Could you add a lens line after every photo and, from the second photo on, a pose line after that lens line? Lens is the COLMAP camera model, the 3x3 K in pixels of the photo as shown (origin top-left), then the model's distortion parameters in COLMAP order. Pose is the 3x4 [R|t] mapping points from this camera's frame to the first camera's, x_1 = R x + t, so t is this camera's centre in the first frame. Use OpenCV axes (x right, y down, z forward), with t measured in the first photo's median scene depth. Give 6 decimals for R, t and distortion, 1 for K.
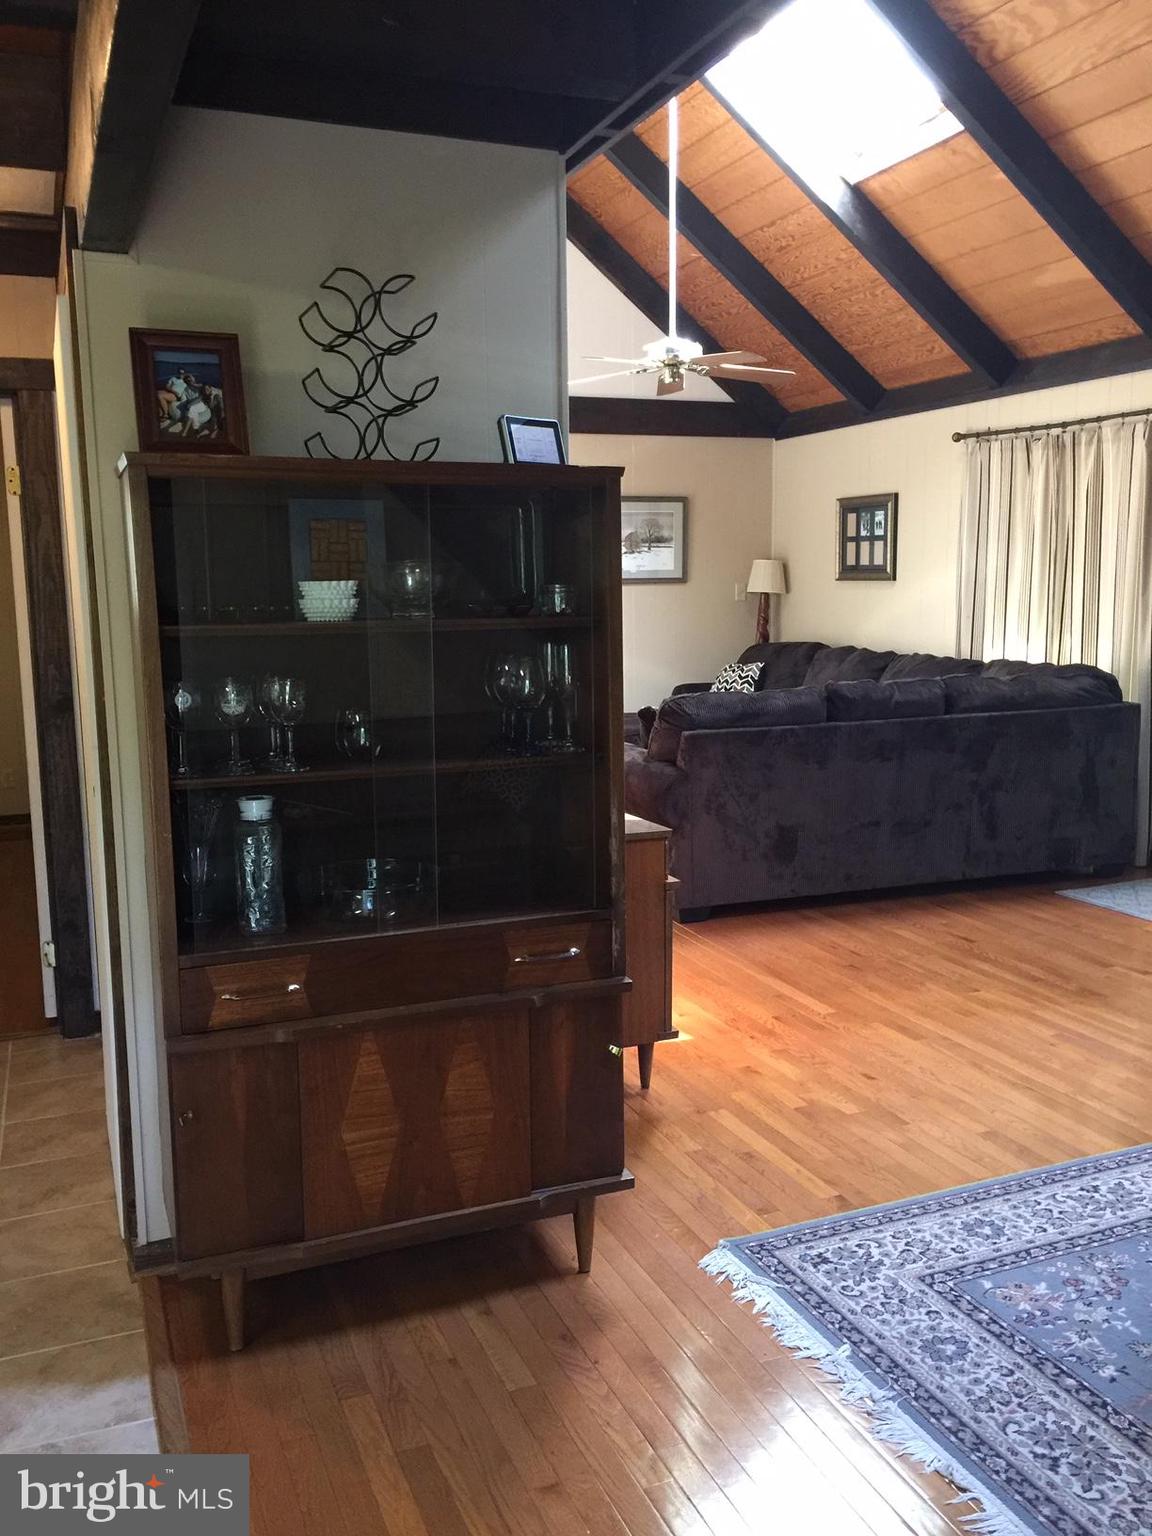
lens RADIAL K [[1328.1, 0, 577.7], [0, 1328.1, 766.8], [0, 0, 1]] dist [0.085348, -0.111390]
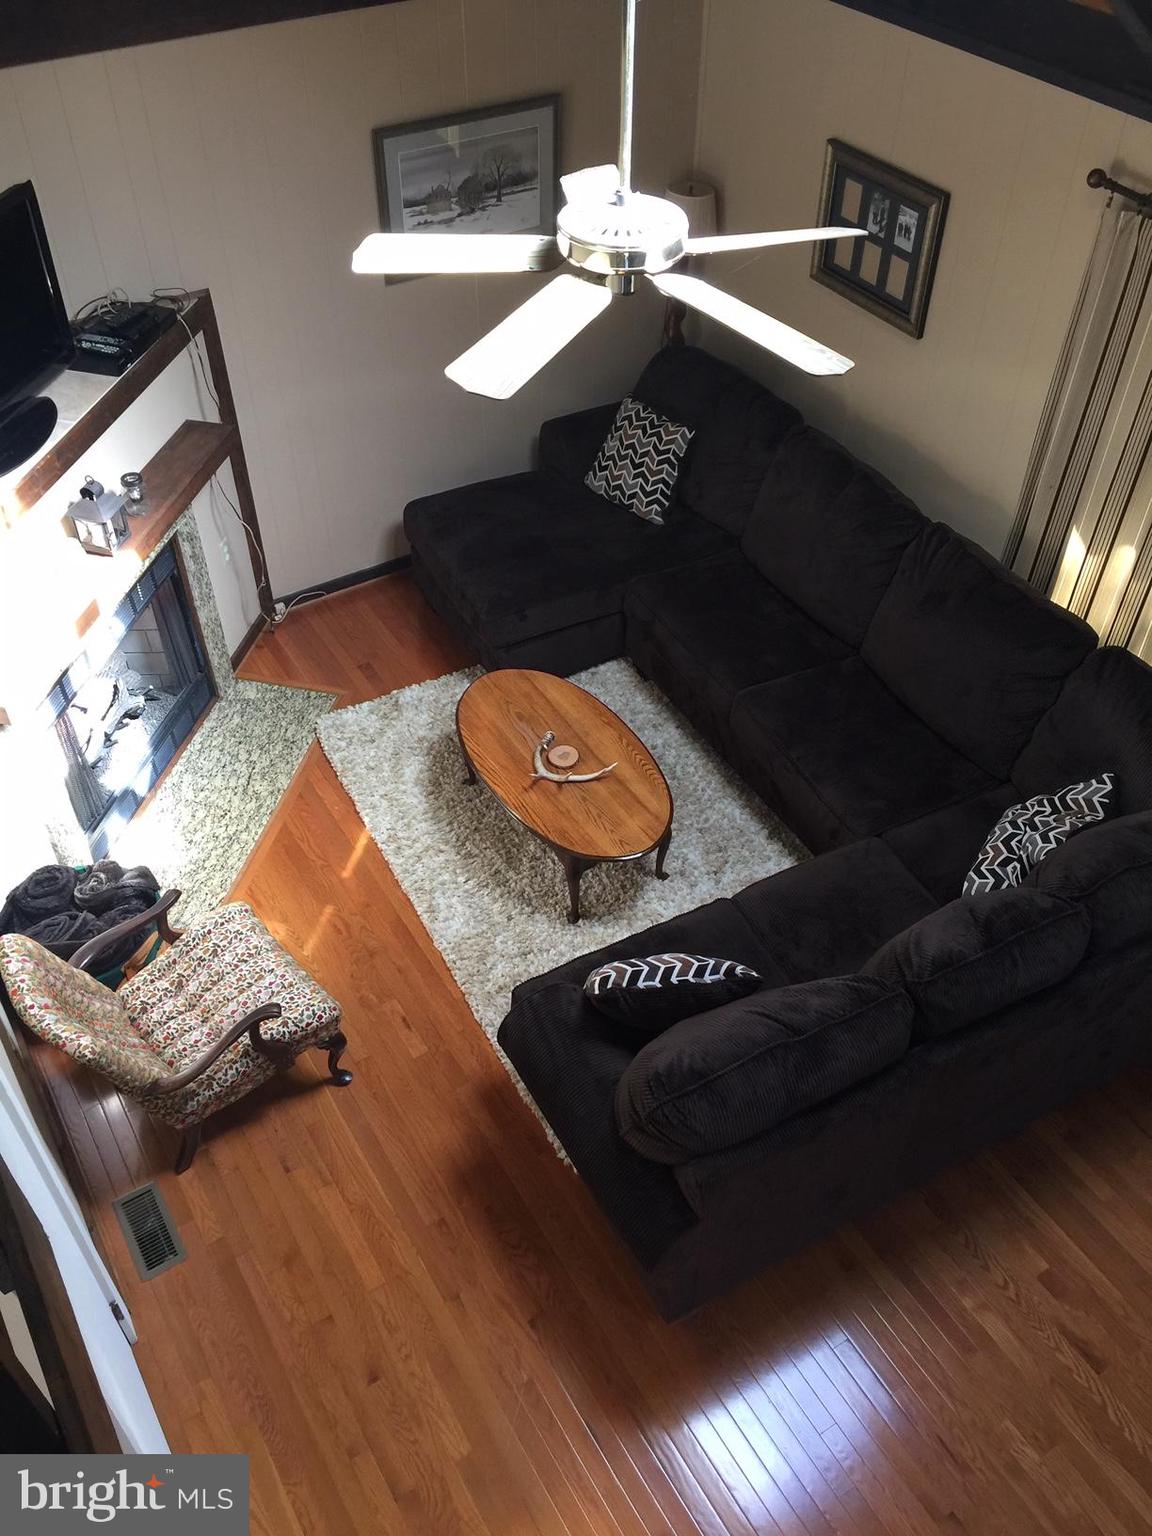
lens RADIAL K [[1328.1, 0, 575.4], [0, 1328.1, 772.0], [0, 0, 1]] dist [0.085348, -0.111390]
pose [[0.984174, -0.109856, 0.139043, -0.024799], [0.006960, 0.808006, 0.589133, -0.337366], [-0.177067, -0.578841, 0.795984, 0.418144]]
